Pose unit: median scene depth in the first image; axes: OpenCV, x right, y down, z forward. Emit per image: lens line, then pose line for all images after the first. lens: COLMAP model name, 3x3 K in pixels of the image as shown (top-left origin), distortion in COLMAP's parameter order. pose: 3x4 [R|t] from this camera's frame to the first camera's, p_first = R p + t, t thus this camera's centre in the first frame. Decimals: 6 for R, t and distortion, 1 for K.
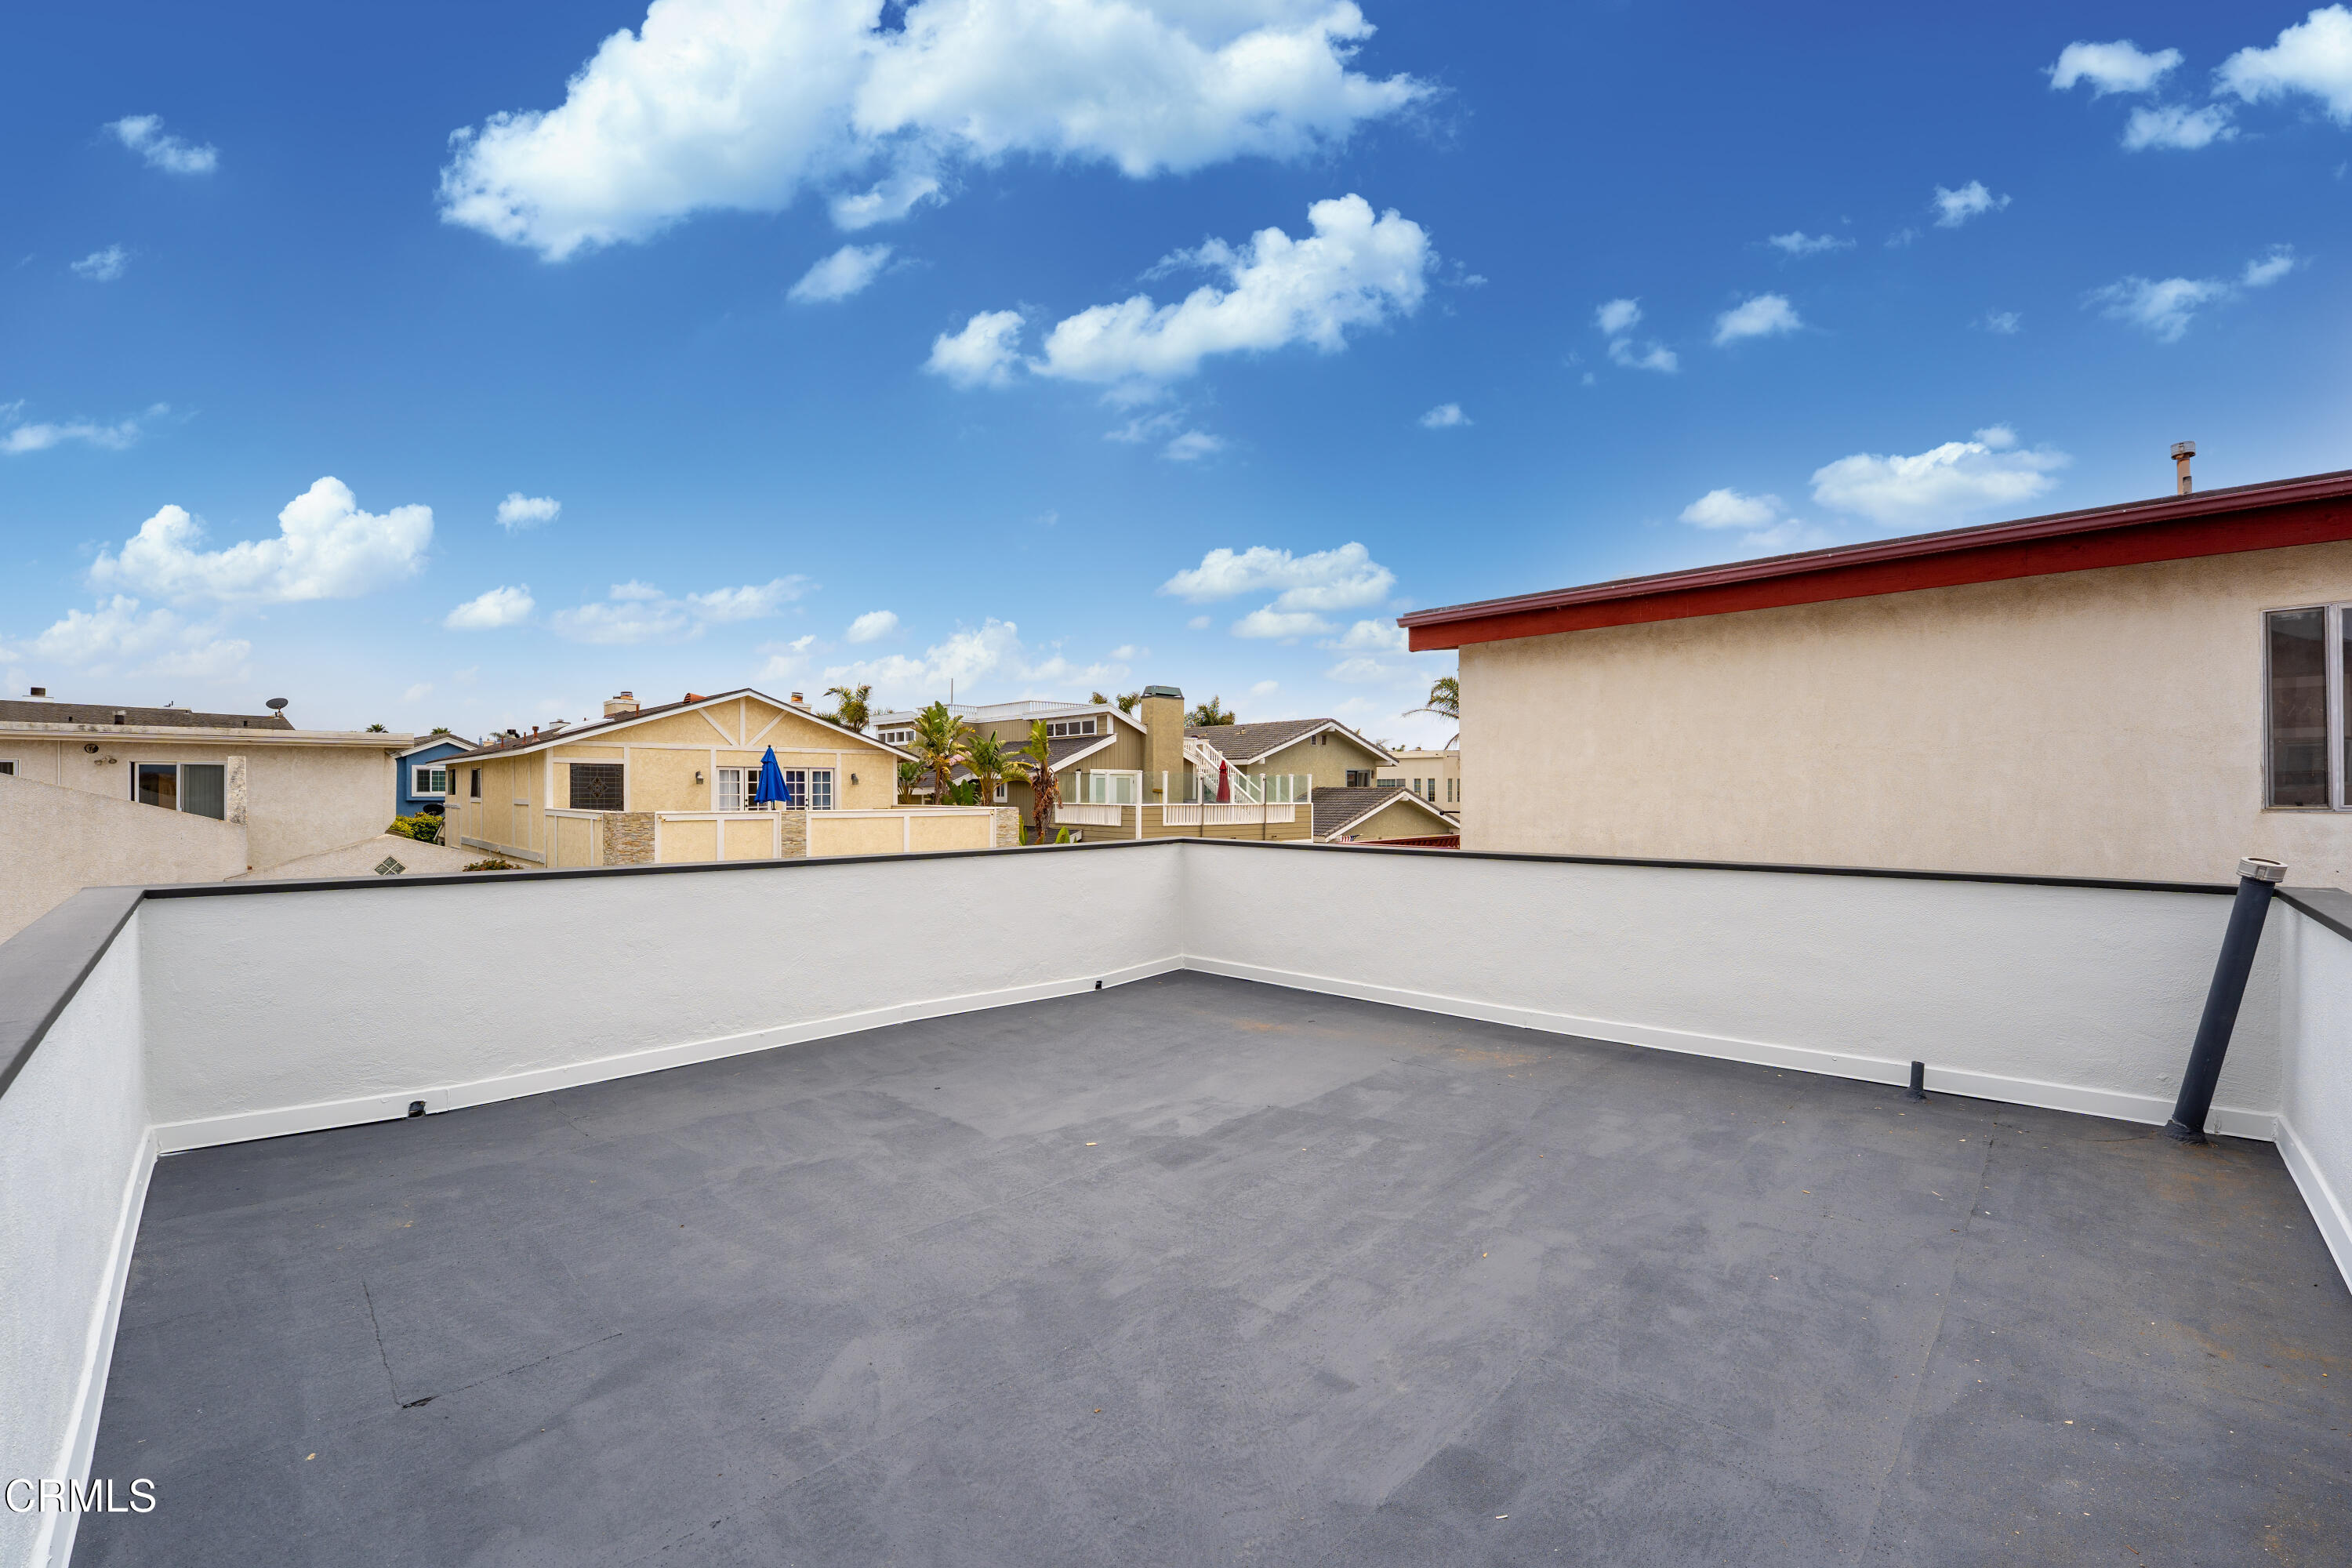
lens RADIAL K [[943.4, 0, 1173.4], [0, 943.4, 786.2], [0, 0, 1]] dist [-0.000419, -0.000166]
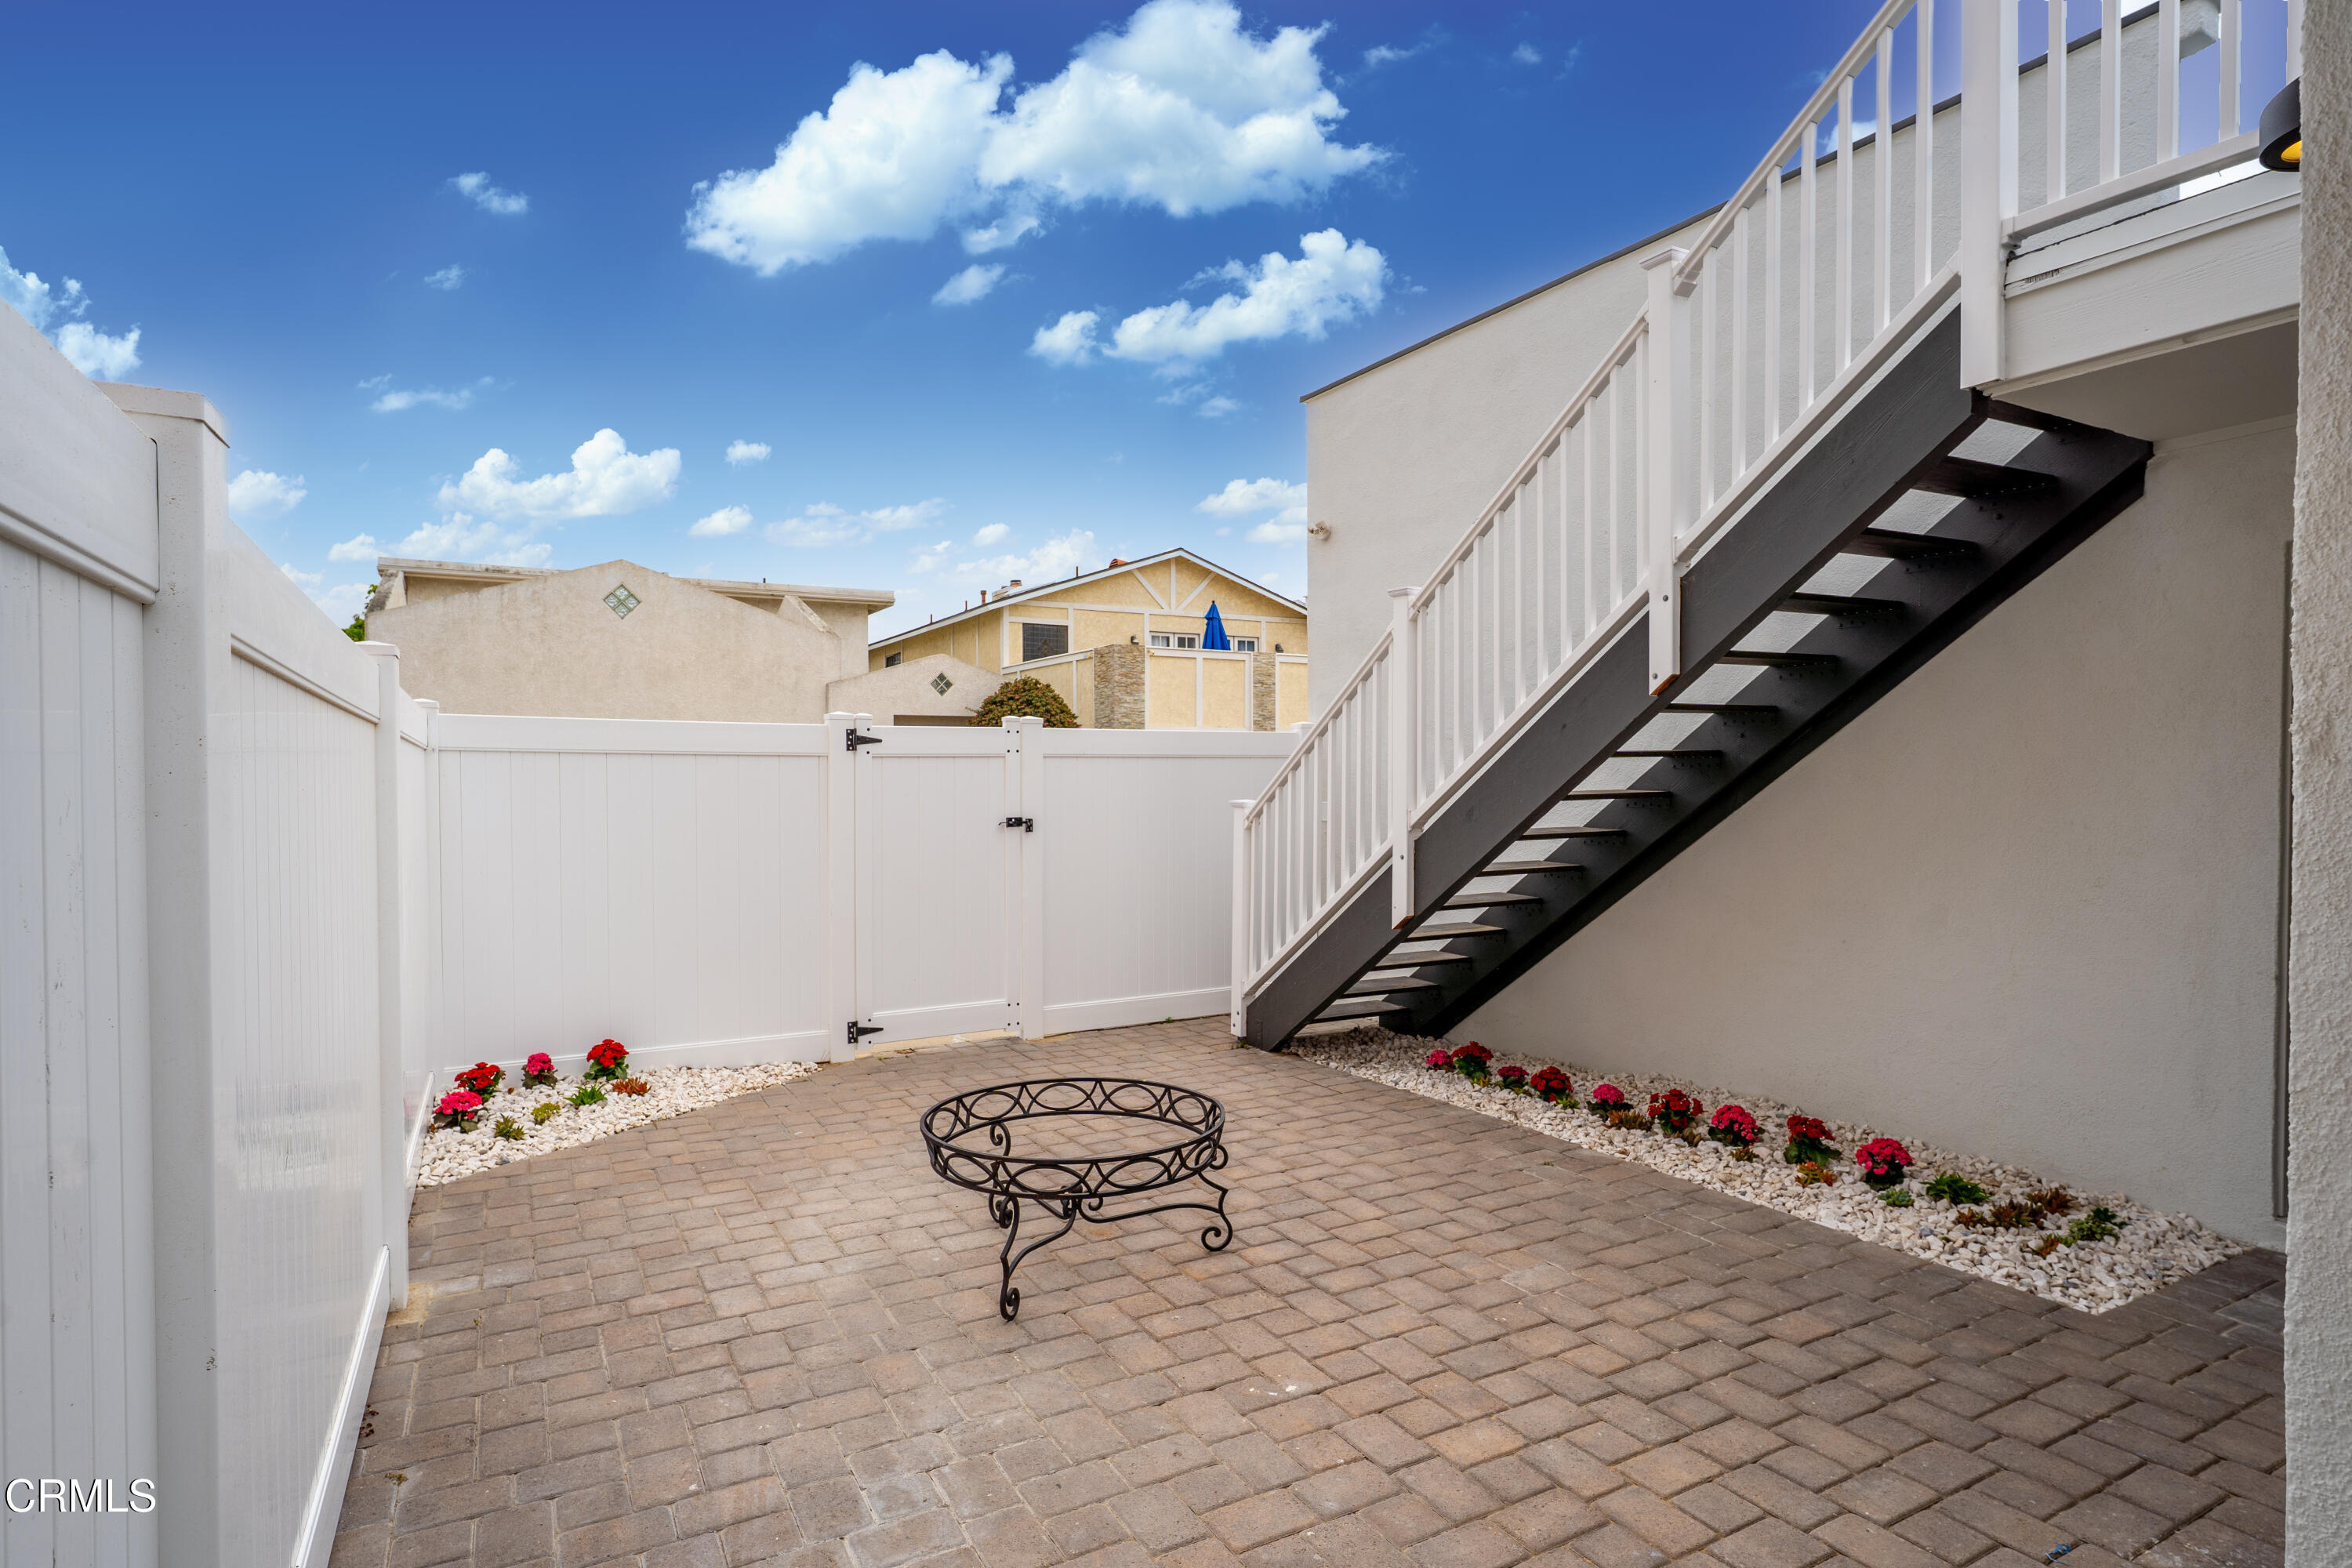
lens RADIAL K [[1222.8, 0, 1177.7], [0, 1222.8, 782.7], [0, 0, 1]] dist [-0.001876, 0.000074]
pose [[1.000000, -0.000082, 0.000569, -0.041592], [0.000081, 0.999999, 0.001200, 0.200309], [-0.000569, -0.001200, 0.999999, -0.832105]]
